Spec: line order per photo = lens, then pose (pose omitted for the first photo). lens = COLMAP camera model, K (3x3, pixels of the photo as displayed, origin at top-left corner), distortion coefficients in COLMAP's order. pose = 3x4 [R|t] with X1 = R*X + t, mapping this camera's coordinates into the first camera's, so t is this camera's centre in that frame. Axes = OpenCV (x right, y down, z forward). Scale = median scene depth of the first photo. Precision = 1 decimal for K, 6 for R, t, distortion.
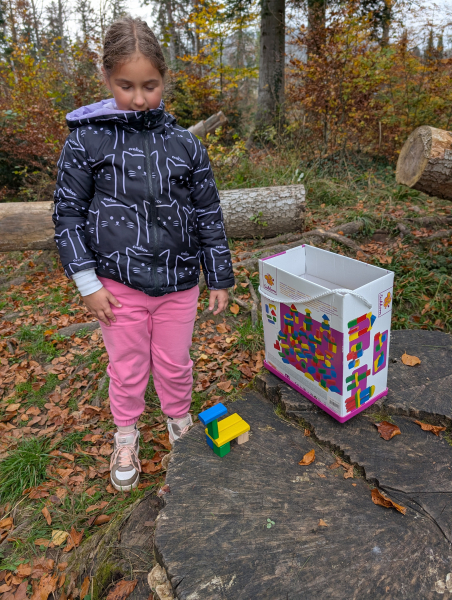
lens RADIAL K [[428.4, 0, 232.8], [0, 428.4, 308.7], [0, 0, 1]] dist [0.024188, -0.019034]
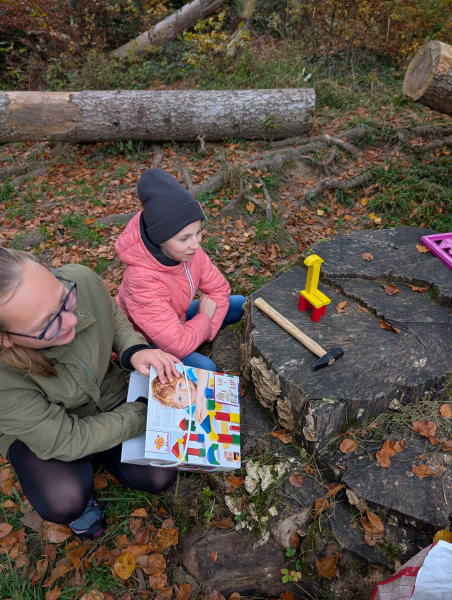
lens RADIAL K [[428.4, 0, 230.4], [0, 428.4, 300.8], [0, 0, 1]] dist [0.024188, -0.019034]
pose [[0.998343, 0.029651, 0.049323, -0.093780], [-0.039460, 0.976549, 0.211649, 0.004210], [-0.041890, -0.213245, 0.976100, -0.160230]]
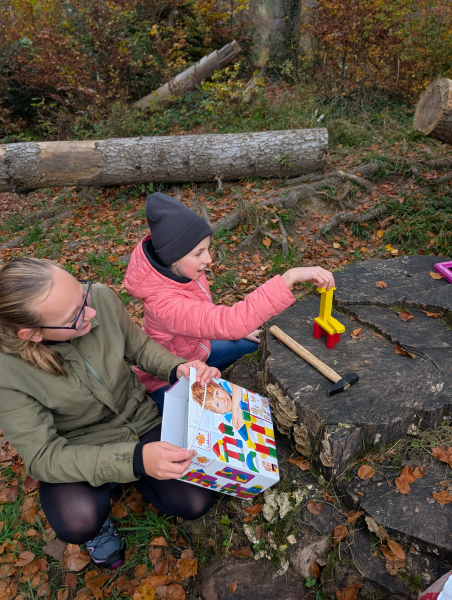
lens RADIAL K [[428.4, 0, 227.5], [0, 428.4, 303.7], [0, 0, 1]] dist [0.024188, -0.019034]
pose [[0.999850, 0.015791, -0.007093, -0.088519], [-0.014684, 0.990657, 0.135585, 0.010257], [0.009168, -0.135460, 0.990740, -0.176860]]
